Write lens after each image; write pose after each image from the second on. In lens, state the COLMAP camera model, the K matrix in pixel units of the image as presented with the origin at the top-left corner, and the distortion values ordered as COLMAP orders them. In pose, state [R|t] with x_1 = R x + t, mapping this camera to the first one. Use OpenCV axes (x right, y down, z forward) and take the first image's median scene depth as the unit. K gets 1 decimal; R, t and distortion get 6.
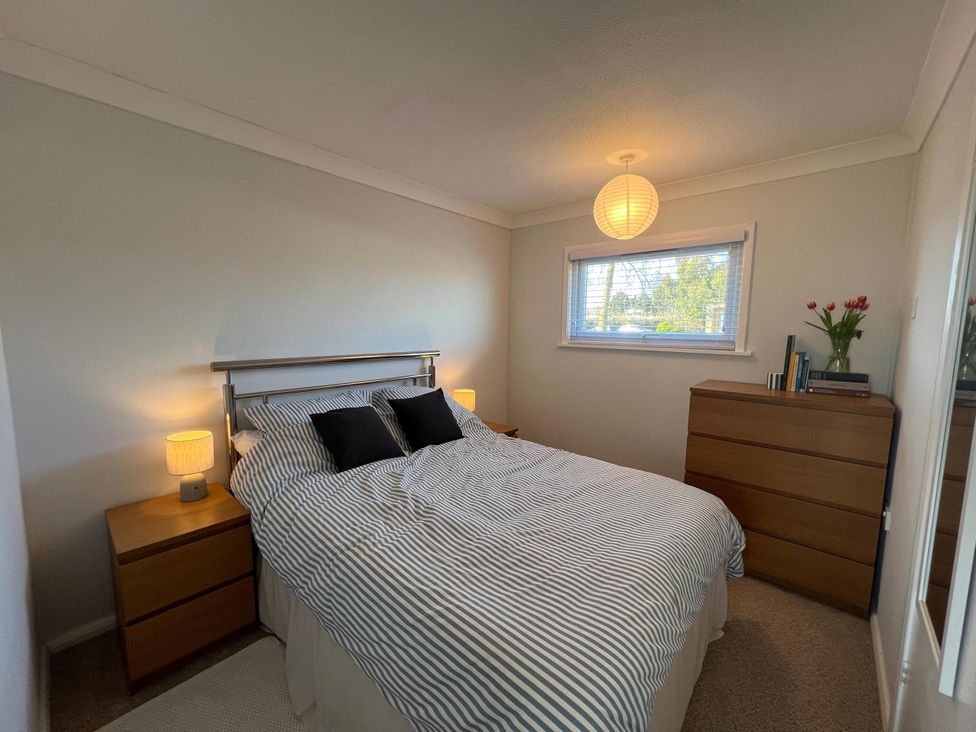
lens RADIAL K [[382.1, 0, 484.0], [0, 382.1, 367.8], [0, 0, 1]] dist [-0.014553, 0.002093]
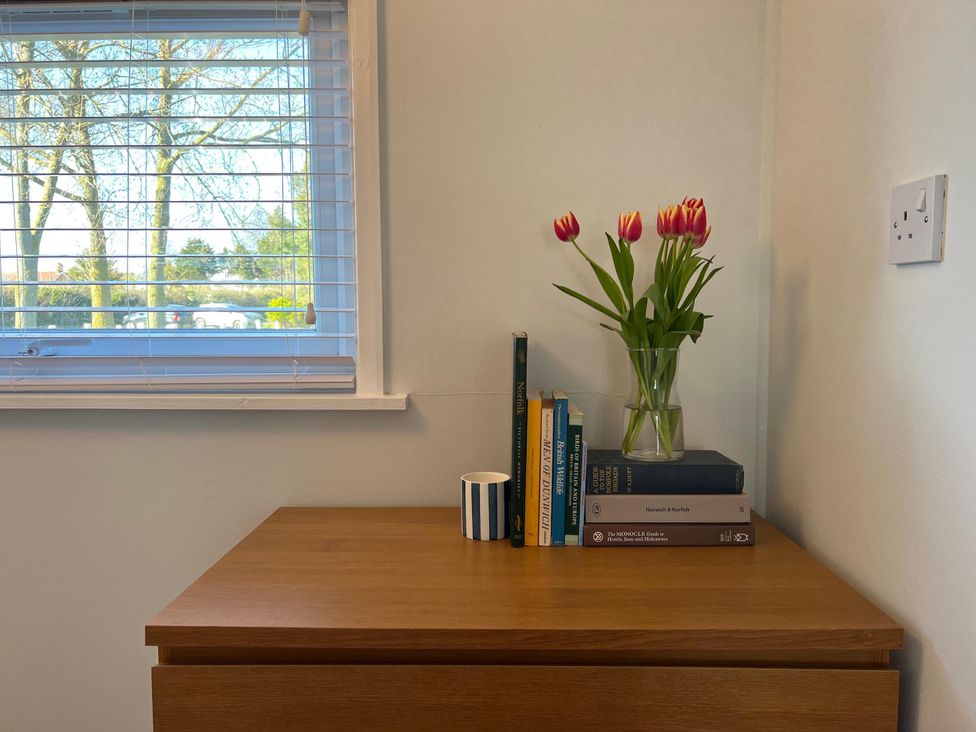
lens RADIAL K [[720.9, 0, 488.0], [0, 720.9, 368.4], [0, 0, 1]] dist [0.032224, -0.041482]
pose [[0.757001, -0.068989, 0.649762, 0.446210], [0.083901, 0.996442, 0.008049, -0.066904], [-0.648005, 0.048423, 0.760095, 0.609861]]
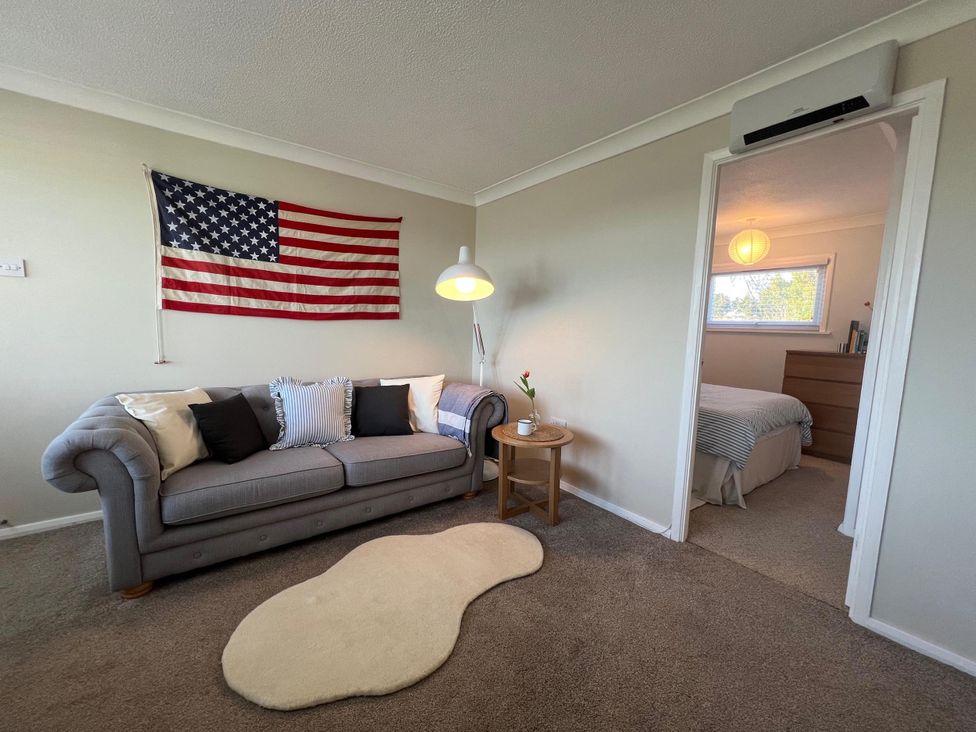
lens RADIAL K [[382.1, 0, 484.8], [0, 382.1, 365.1], [0, 0, 1]] dist [-0.014553, 0.002093]
pose [[0.978764, 0.038365, -0.201366, -0.457697], [-0.040277, 0.999174, -0.005401, 0.186220], [0.200993, 0.013397, 0.979501, -0.976939]]
